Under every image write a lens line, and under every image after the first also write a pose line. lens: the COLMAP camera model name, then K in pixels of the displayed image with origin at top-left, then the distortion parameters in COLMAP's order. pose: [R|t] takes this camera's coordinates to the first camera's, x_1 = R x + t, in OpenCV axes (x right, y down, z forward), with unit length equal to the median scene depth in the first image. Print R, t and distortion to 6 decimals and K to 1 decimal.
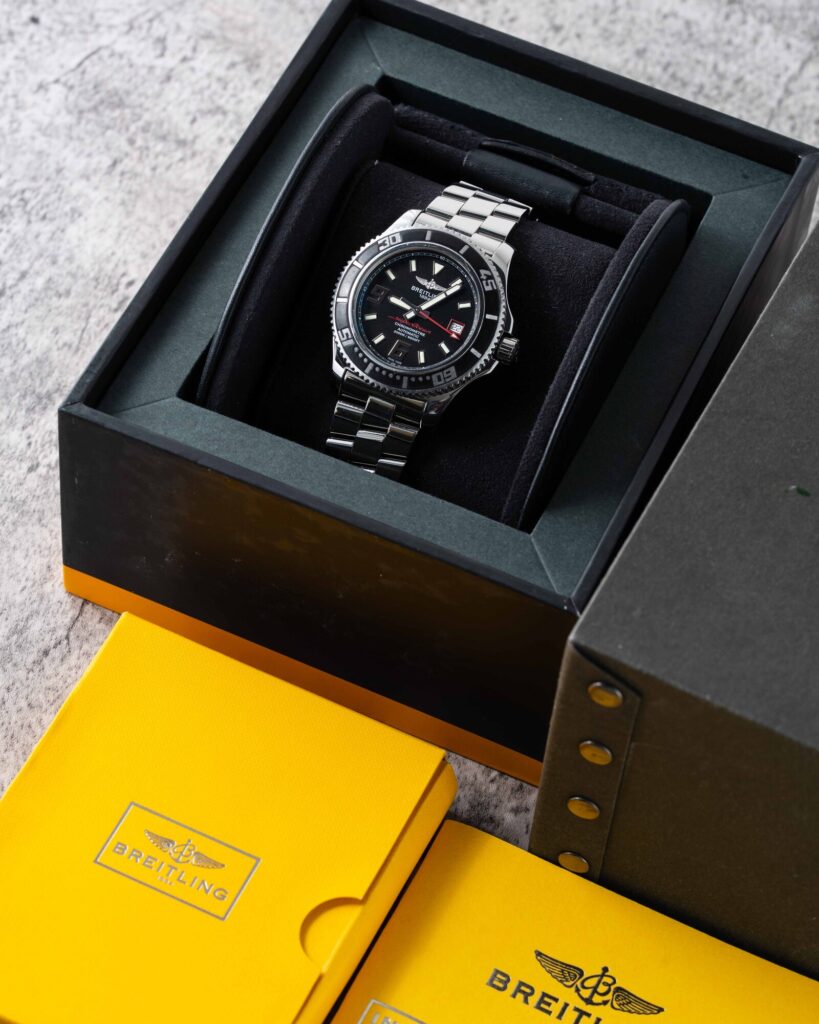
lens RADIAL K [[4106.5, 0, 409.5], [0, 4106.5, 512.0], [0, 0, 1]] dist [0.069892, -1.075539]
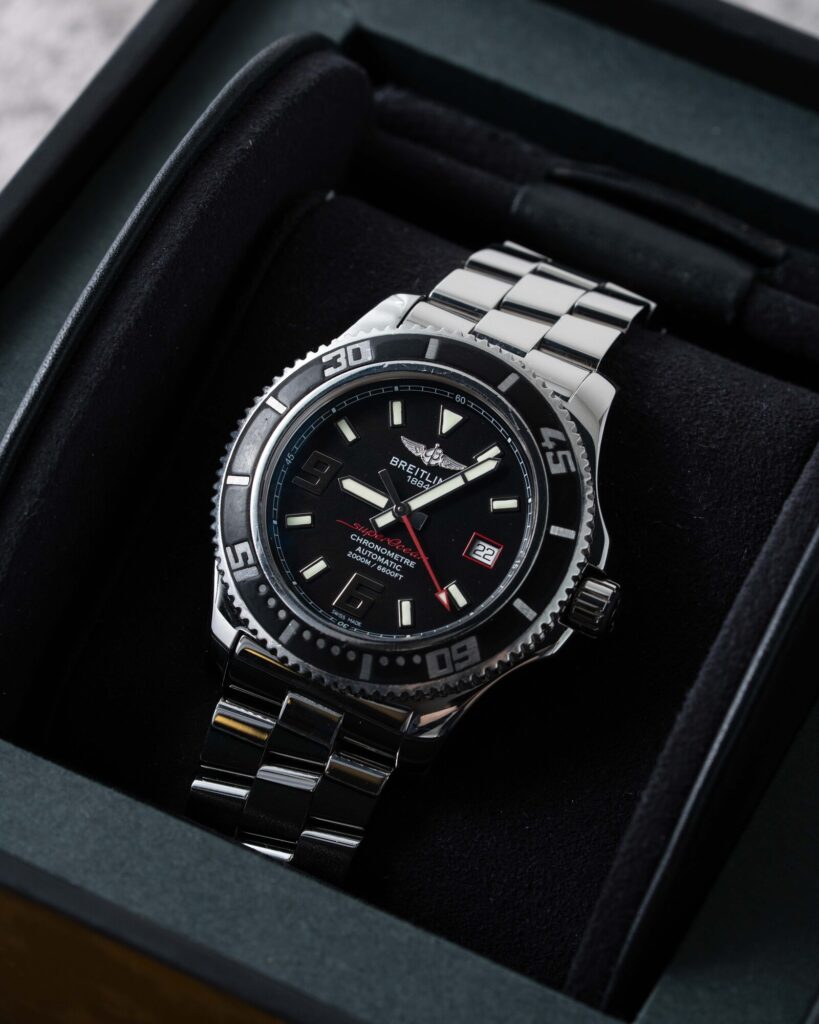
lens RADIAL K [[4496.1, 0, 409.5], [0, 4496.1, 512.0], [0, 0, 1]] dist [-0.613132, 1.147640]
pose [[0.999010, 0.044378, -0.003065, 0.004430], [-0.044476, 0.997780, -0.049577, -0.024115], [0.000858, 0.049664, 0.998766, 0.499827]]
